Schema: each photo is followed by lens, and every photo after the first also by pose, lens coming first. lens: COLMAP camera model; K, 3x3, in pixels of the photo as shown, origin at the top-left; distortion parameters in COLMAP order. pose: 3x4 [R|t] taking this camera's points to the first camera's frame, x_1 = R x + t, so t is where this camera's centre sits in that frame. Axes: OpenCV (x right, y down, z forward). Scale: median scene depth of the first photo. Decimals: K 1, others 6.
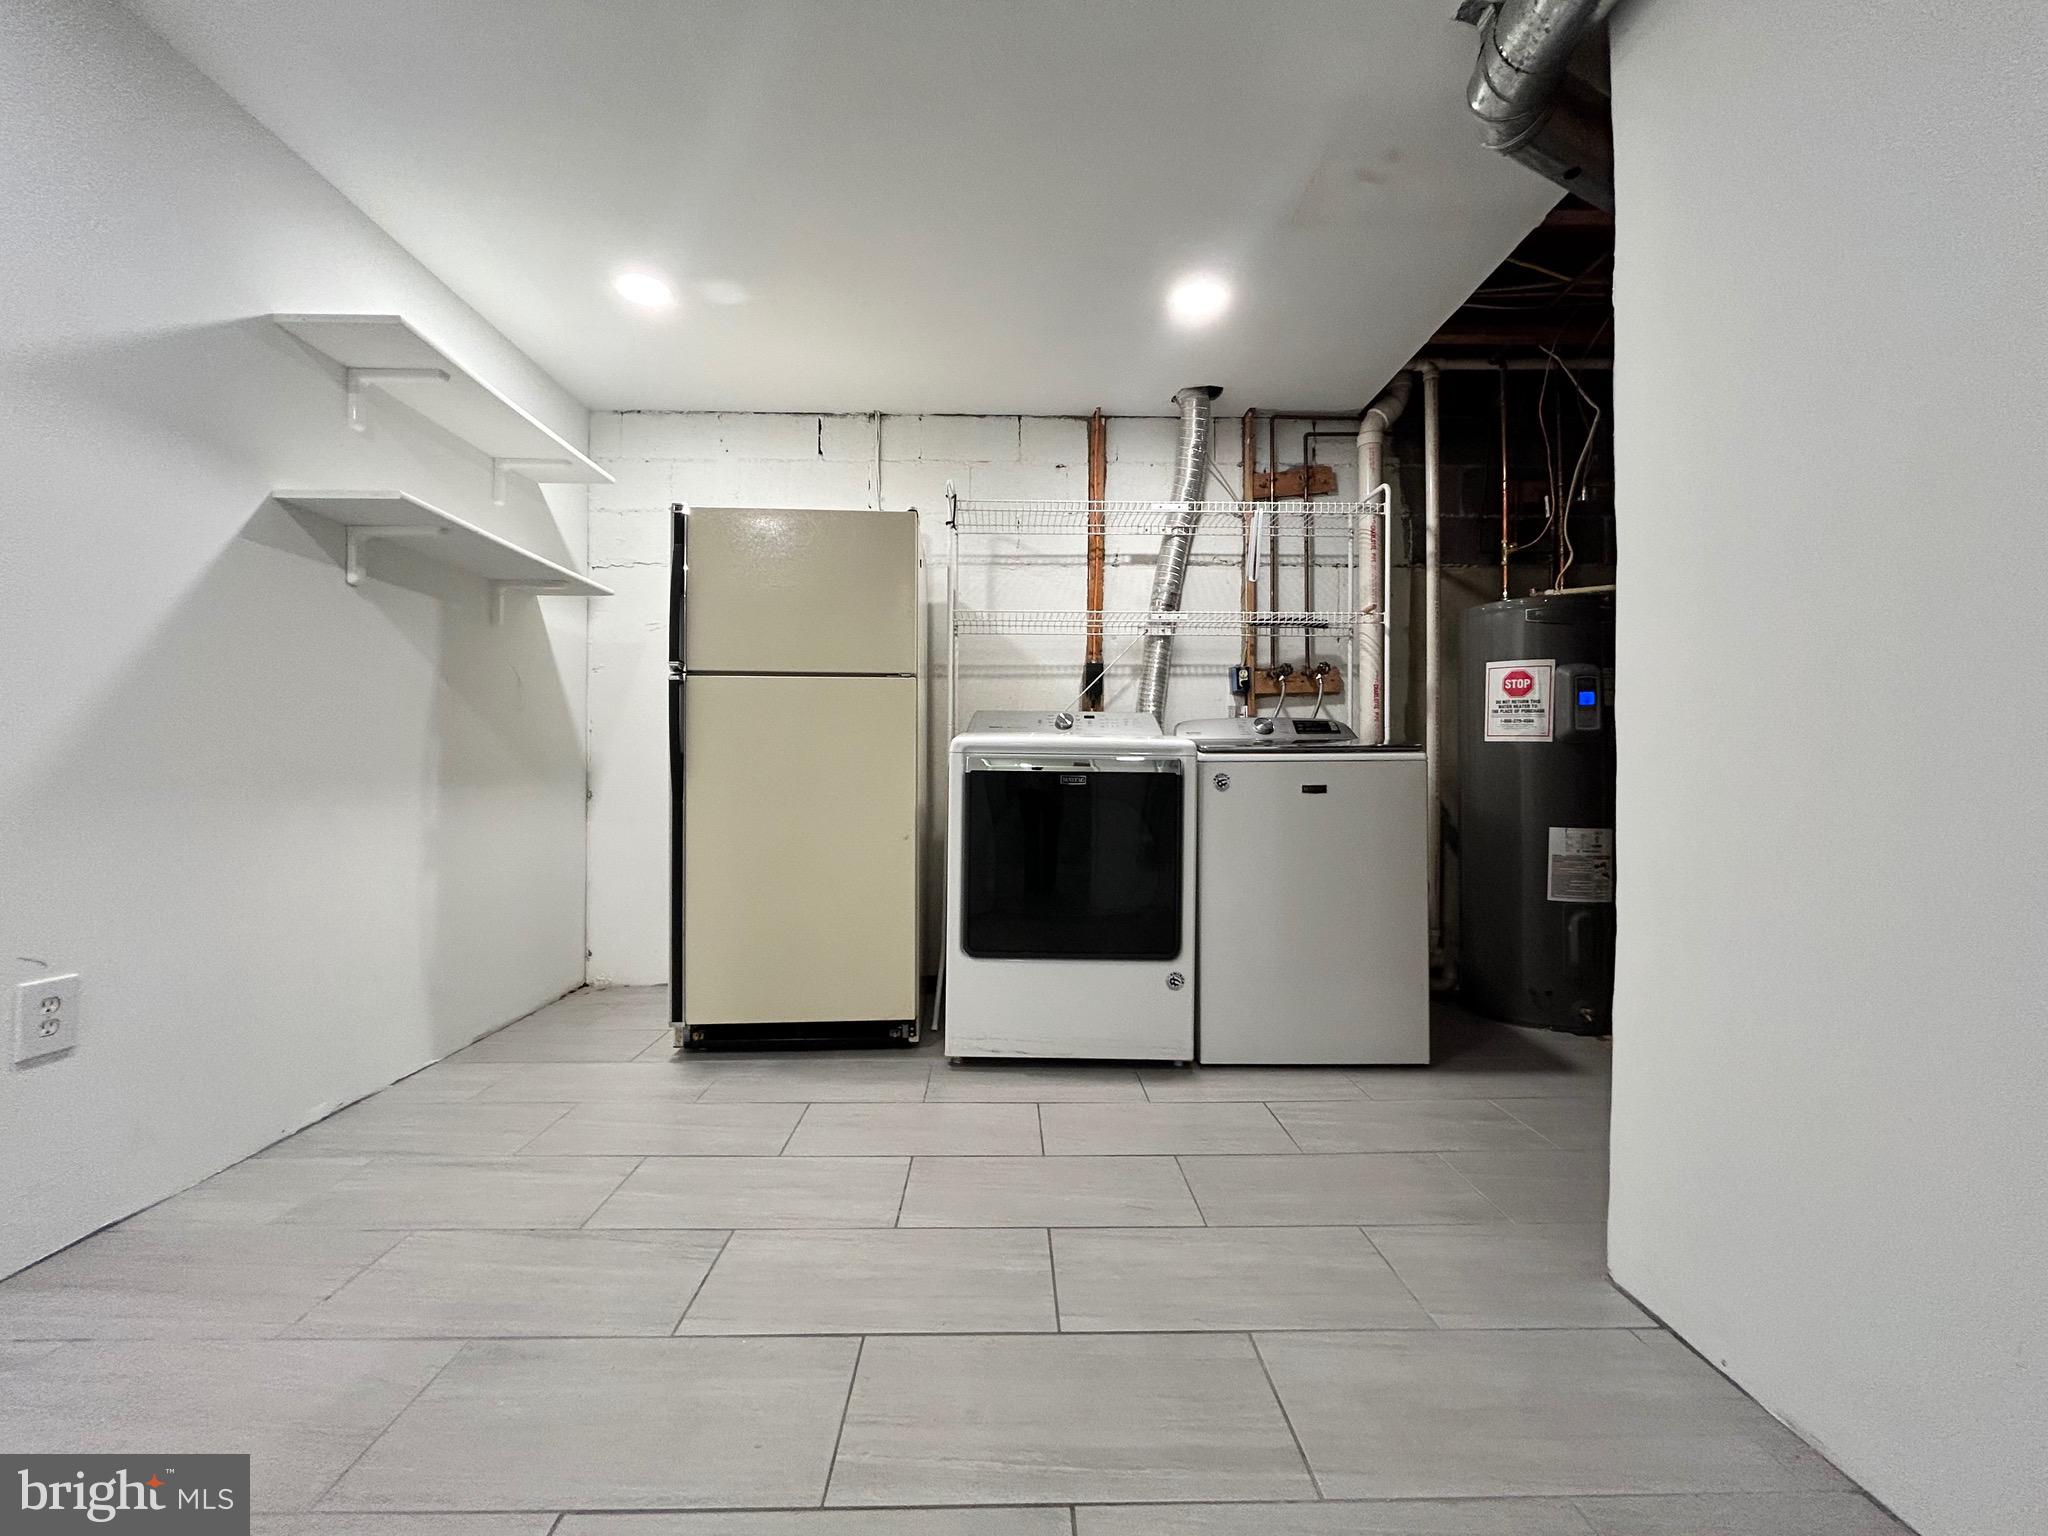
lens RADIAL K [[824.4, 0, 1019.9], [0, 824.4, 764.3], [0, 0, 1]] dist [-0.000398, 0.000436]
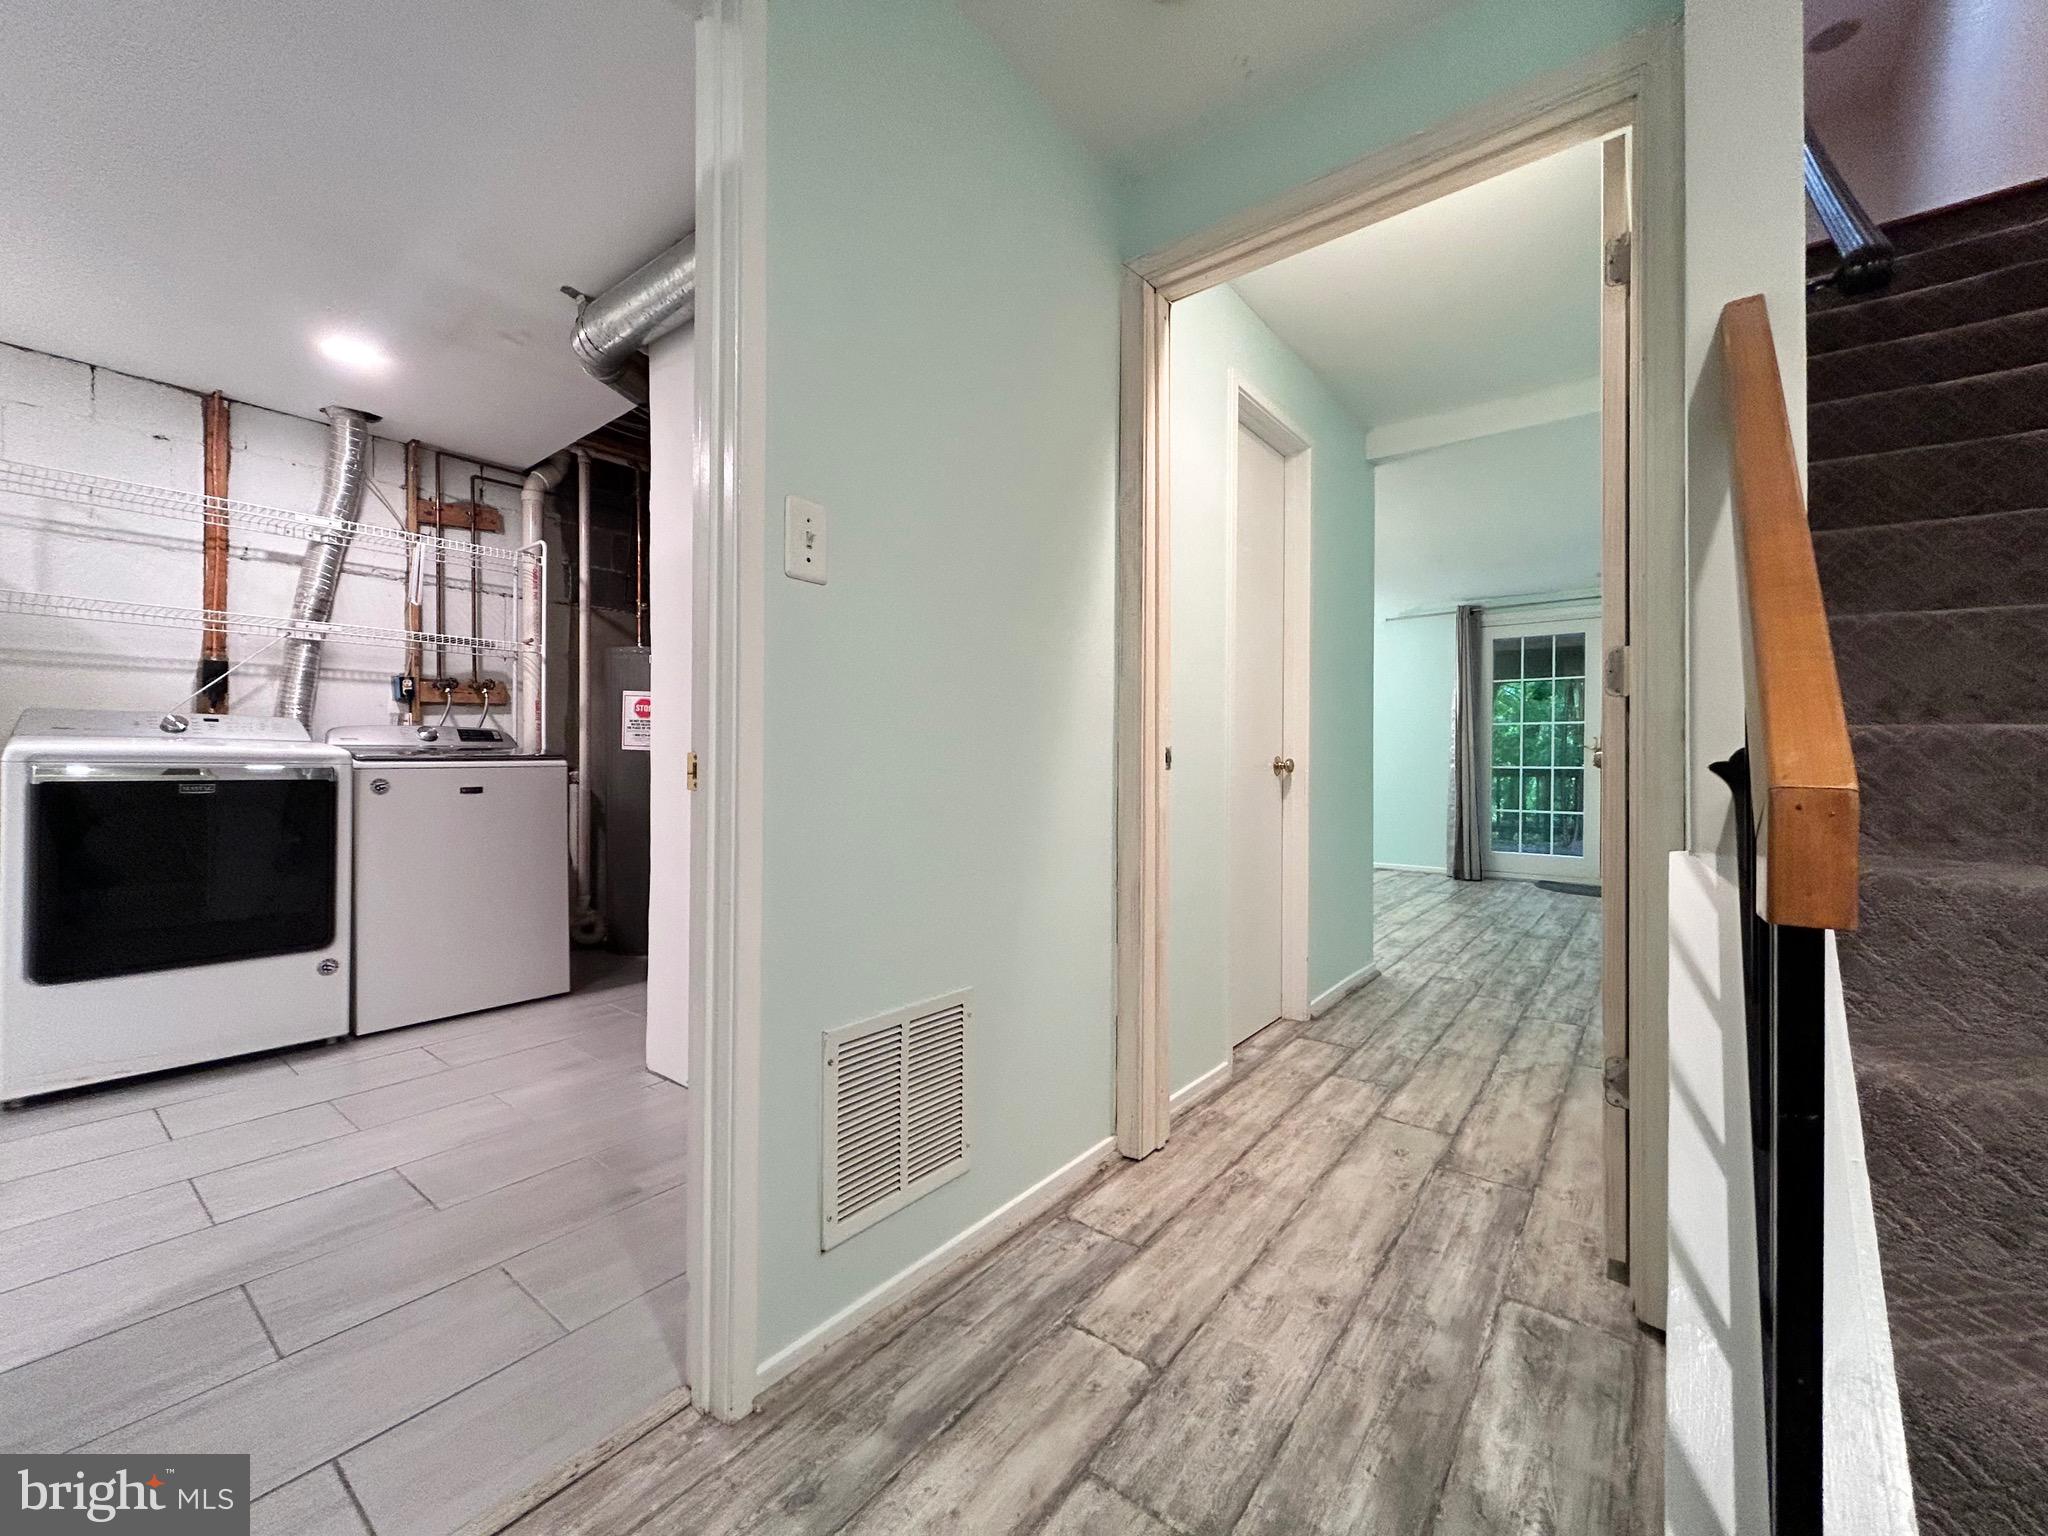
lens RADIAL K [[824.4, 0, 1019.9], [0, 824.4, 764.3], [0, 0, 1]] dist [-0.000398, 0.000436]
pose [[0.632815, -0.007448, 0.774267, -0.058770], [-0.005472, 0.999886, 0.014091, -0.023153], [-0.774283, -0.013154, 0.632702, -0.310946]]
